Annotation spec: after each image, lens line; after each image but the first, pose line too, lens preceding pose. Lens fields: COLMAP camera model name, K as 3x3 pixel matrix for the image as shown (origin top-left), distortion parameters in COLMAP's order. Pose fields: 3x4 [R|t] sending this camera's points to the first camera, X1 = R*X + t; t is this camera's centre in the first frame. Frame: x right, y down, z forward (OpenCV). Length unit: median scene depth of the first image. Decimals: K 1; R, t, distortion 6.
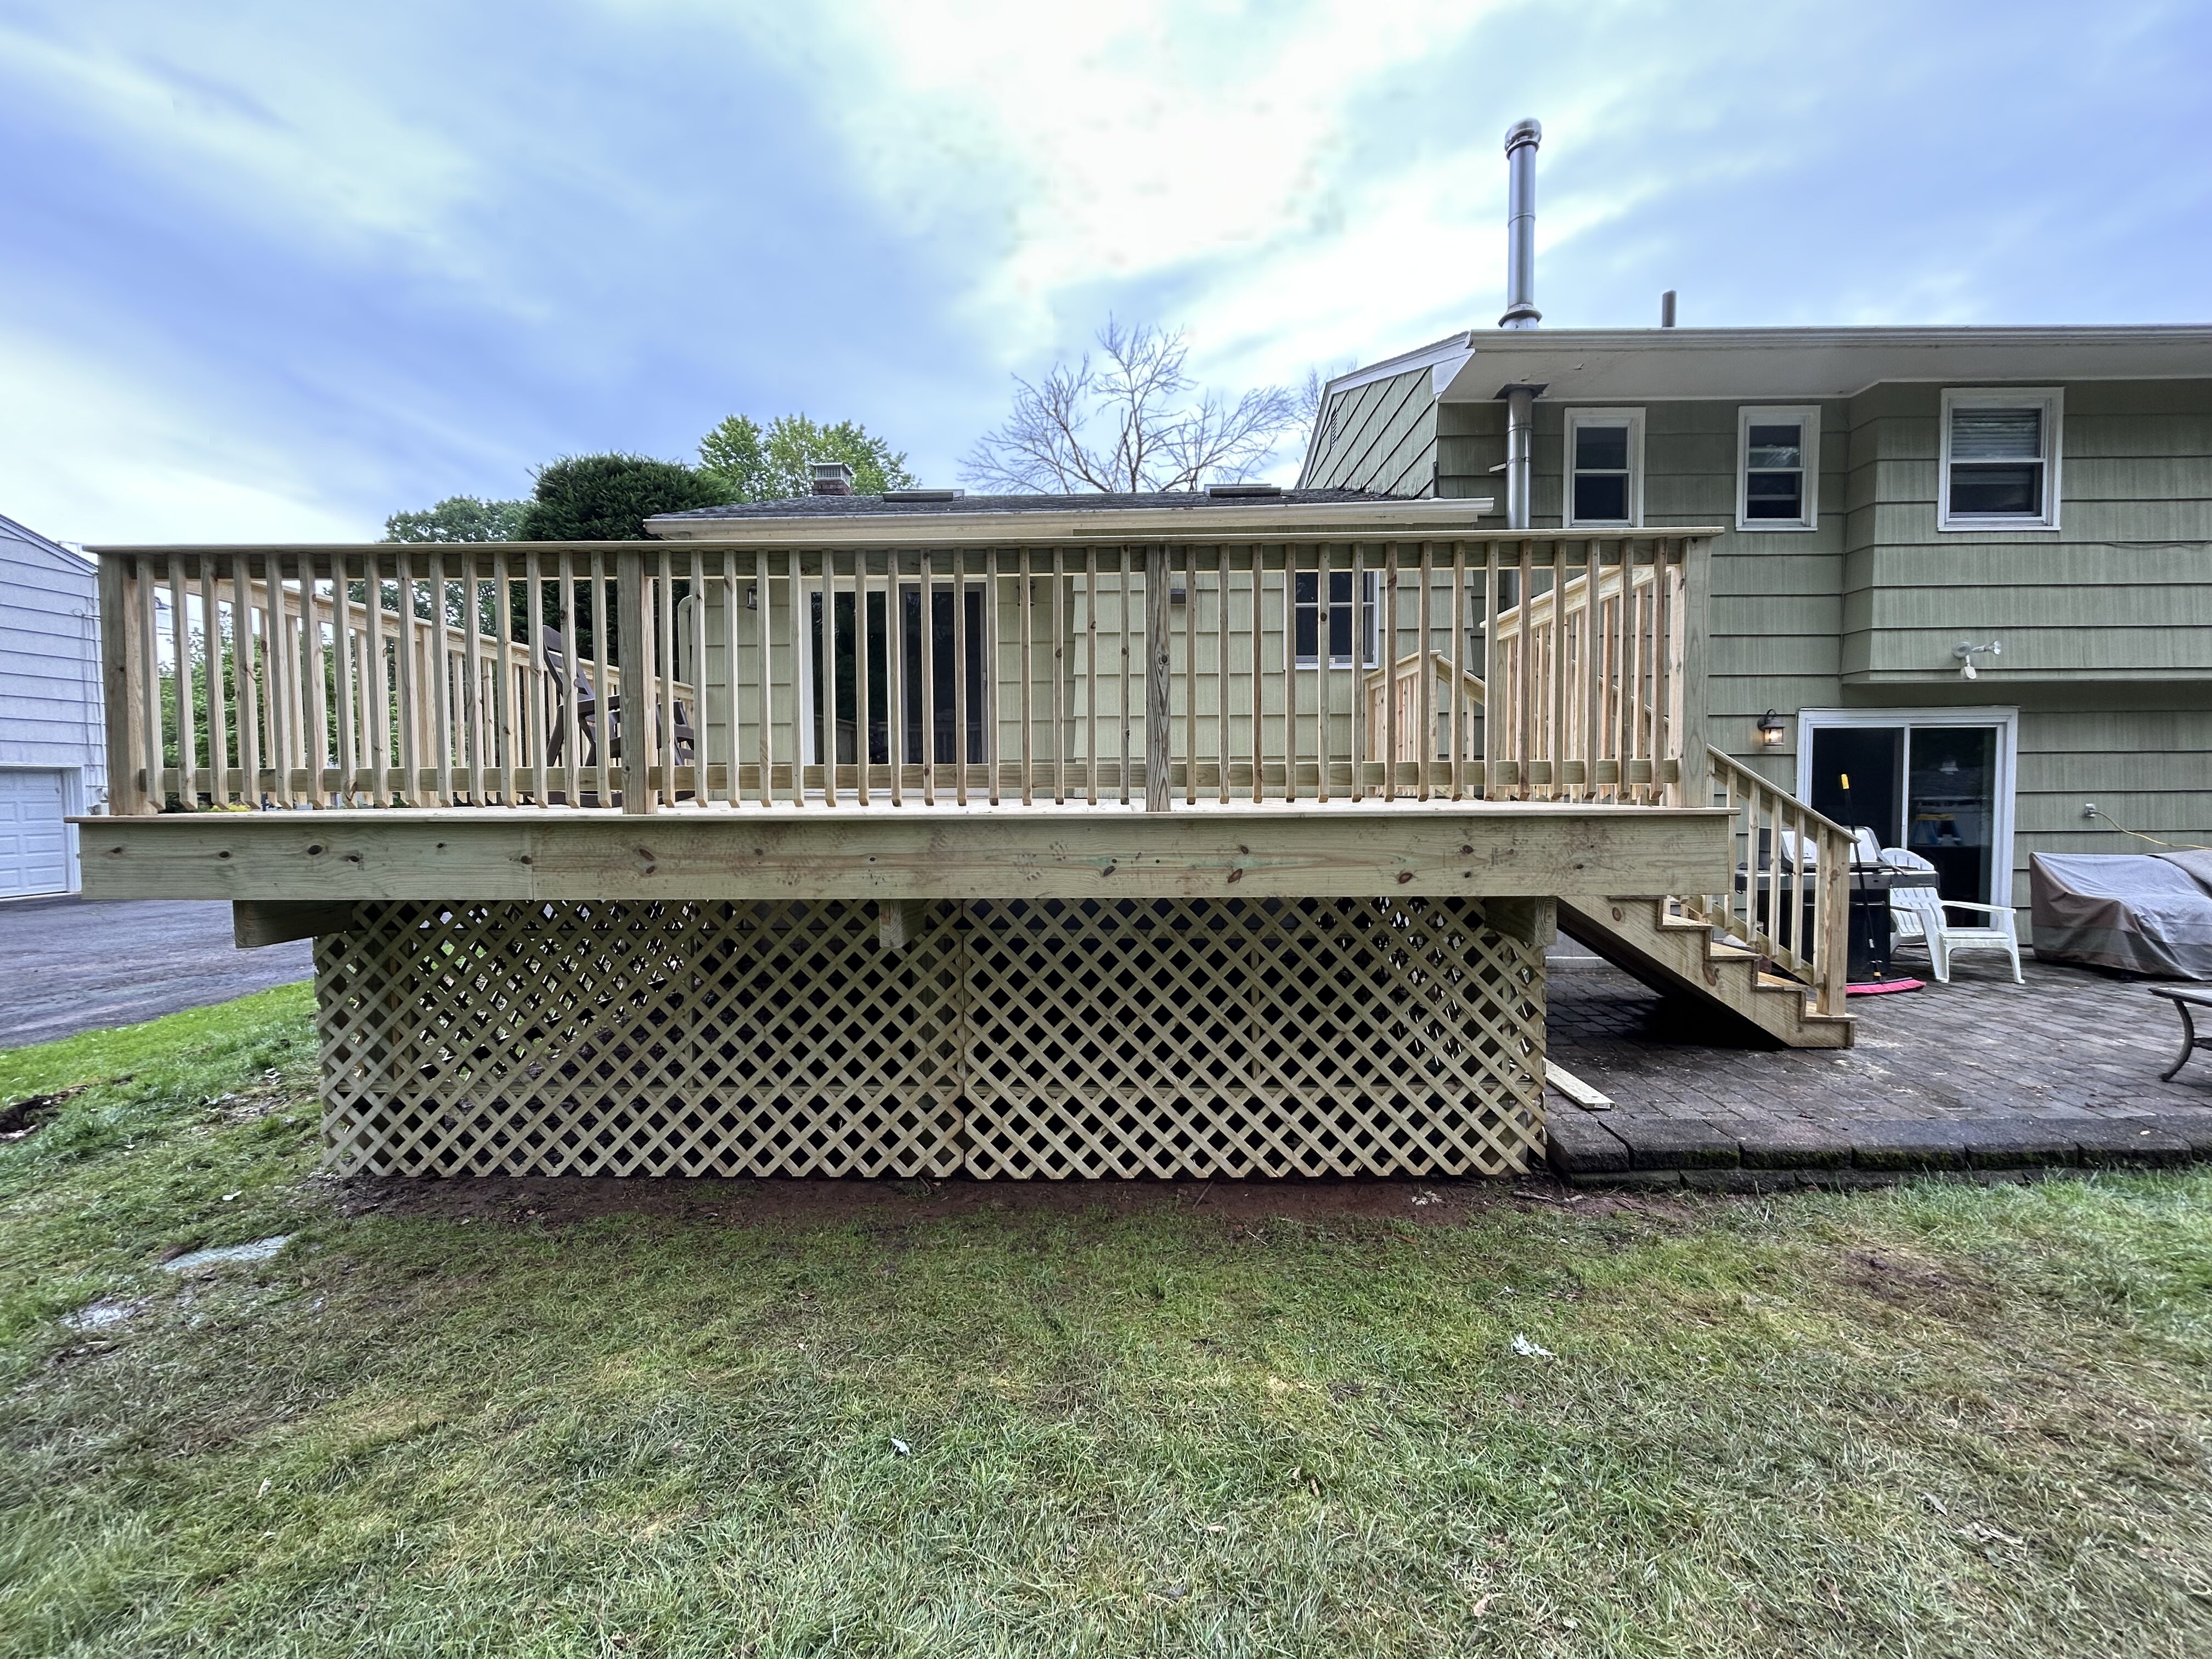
lens RADIAL K [[890.5, 0, 1113.0], [0, 890.5, 830.9], [0, 0, 1]] dist [0.002636, -0.000178]
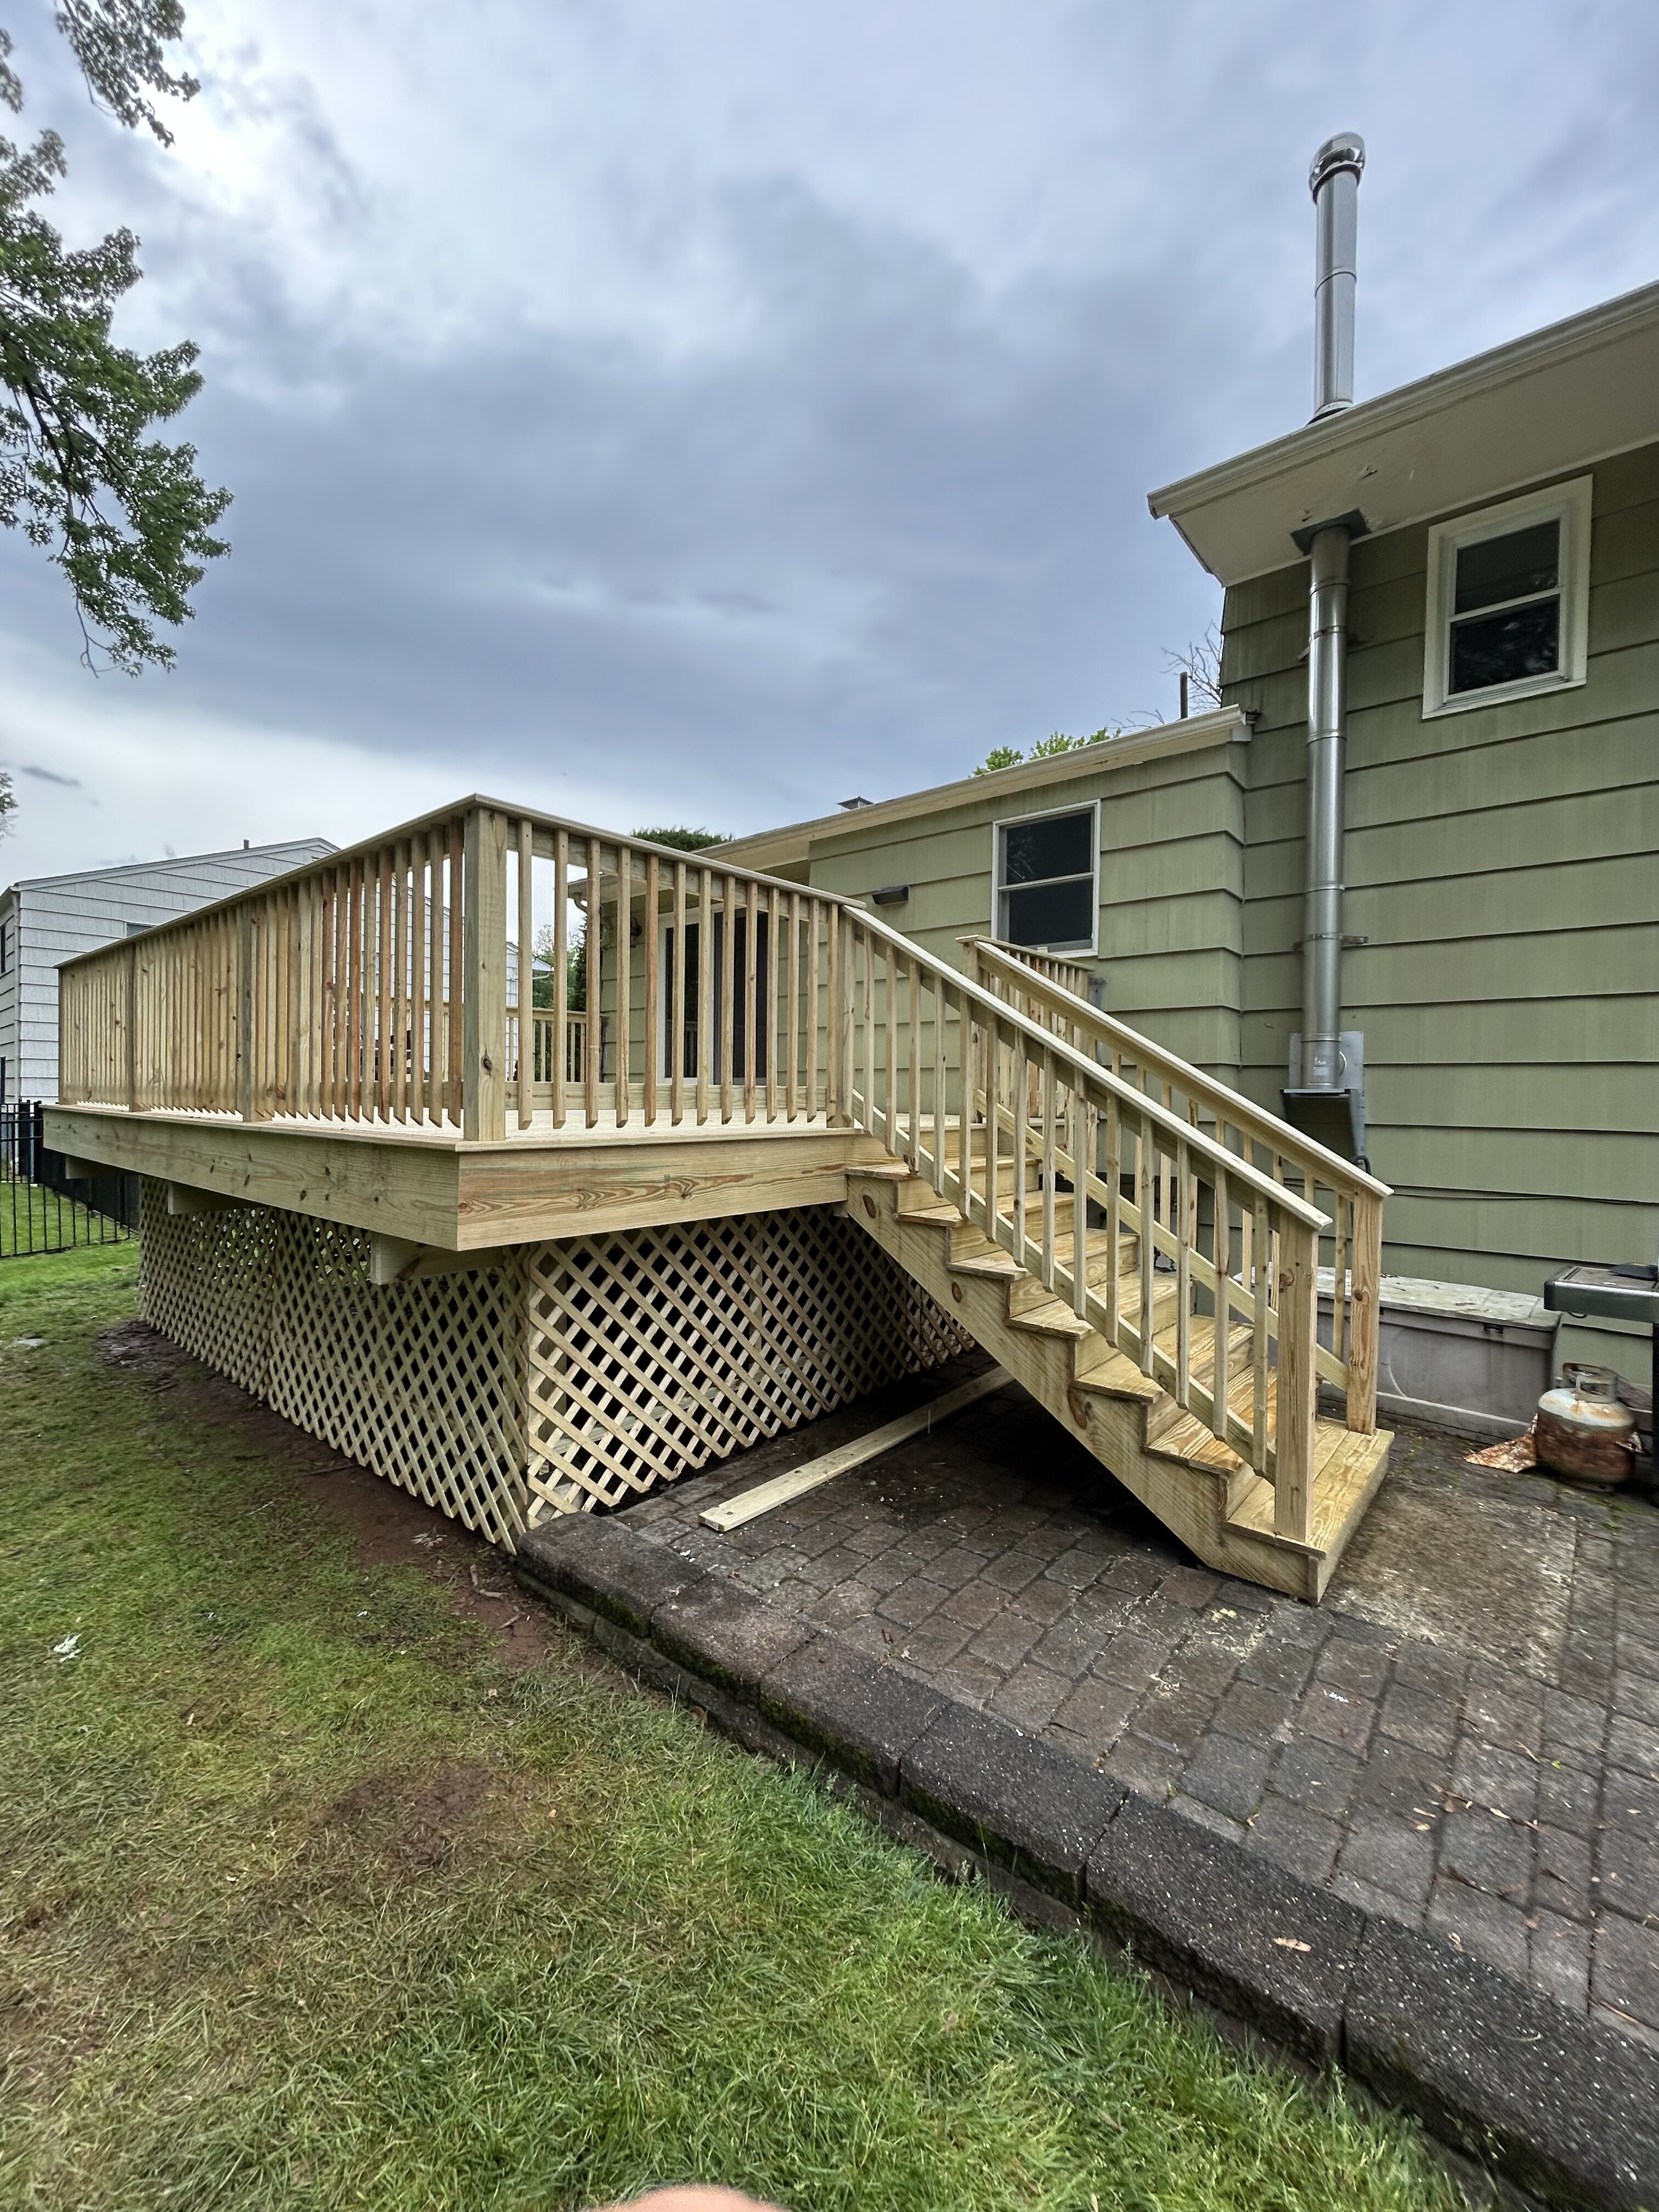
lens RADIAL K [[890.5, 0, 840.8], [0, 890.5, 1107.2], [0, 0, 1]] dist [0.002636, -0.000178]
pose [[0.775760, 0.027727, -0.630419, 0.618370], [-0.045687, 0.998880, -0.012287, -0.027292], [0.629372, 0.038334, 0.776158, 0.253307]]
